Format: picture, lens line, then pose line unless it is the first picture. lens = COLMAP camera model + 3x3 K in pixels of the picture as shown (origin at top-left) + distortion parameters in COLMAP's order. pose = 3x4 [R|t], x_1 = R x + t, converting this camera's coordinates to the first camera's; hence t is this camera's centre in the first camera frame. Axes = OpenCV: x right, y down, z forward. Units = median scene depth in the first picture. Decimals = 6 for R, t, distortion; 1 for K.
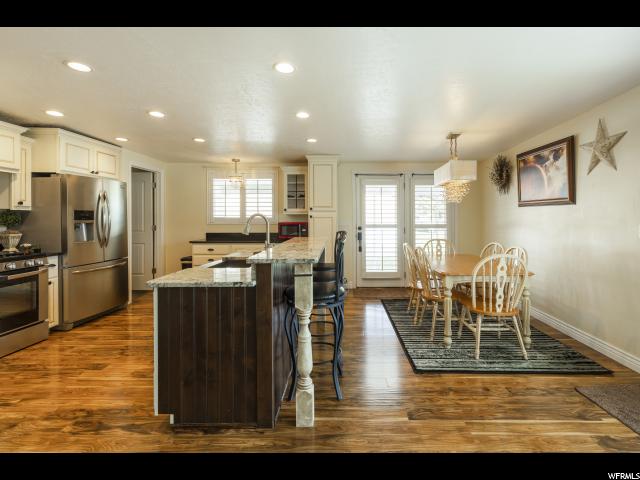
lens RADIAL K [[290.9, 0, 337.1], [0, 290.9, 217.2], [0, 0, 1]] dist [0.018568, -0.001120]
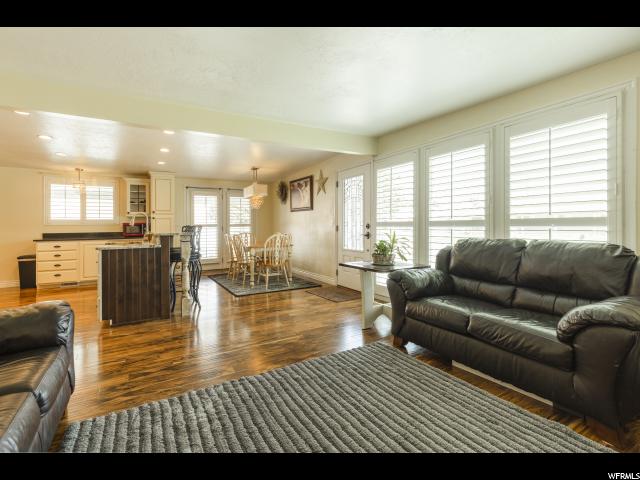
lens RADIAL K [[283.3, 0, 285.3], [0, 283.3, 216.1], [0, 0, 1]] dist [0.011125, -0.000440]
pose [[0.884229, 0.005036, 0.467027, -0.199235], [0.010221, 0.999494, -0.030130, 0.041751], [-0.466942, 0.031416, 0.883730, -0.500871]]
